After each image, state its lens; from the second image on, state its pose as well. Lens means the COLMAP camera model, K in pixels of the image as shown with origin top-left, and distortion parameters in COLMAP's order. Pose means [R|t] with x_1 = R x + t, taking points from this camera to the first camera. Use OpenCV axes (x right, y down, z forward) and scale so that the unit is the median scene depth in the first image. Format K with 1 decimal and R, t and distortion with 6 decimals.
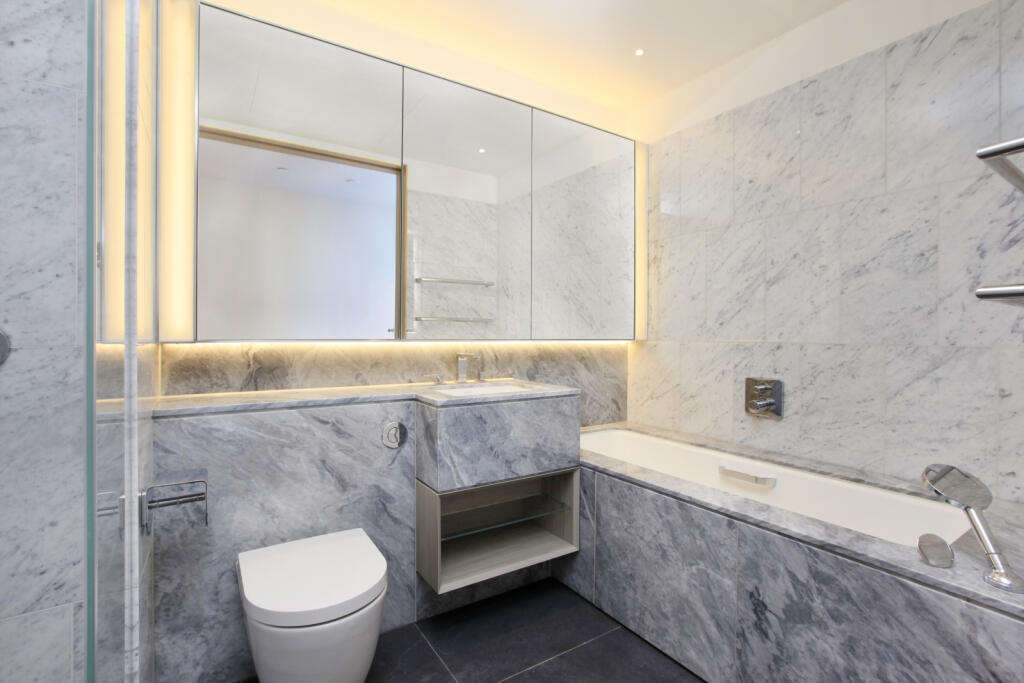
lens RADIAL K [[479.5, 0, 512.7], [0, 479.5, 333.4], [0, 0, 1]] dist [-0.000242, 0.000279]
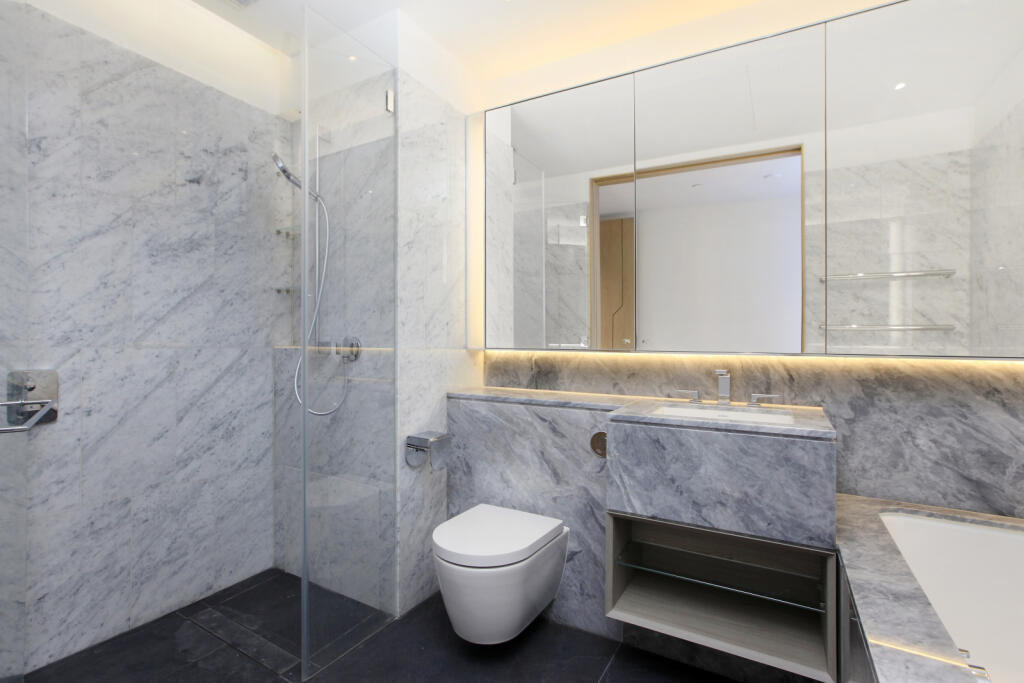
lens RADIAL K [[491.1, 0, 512.0], [0, 491.1, 341.5], [0, 0, 1]] dist [0.001310, 0.000325]
pose [[0.466982, -0.002970, -0.884262, 0.593573], [-0.007155, 0.999949, -0.007137, 0.003973], [0.884238, 0.009660, 0.466937, 0.349834]]
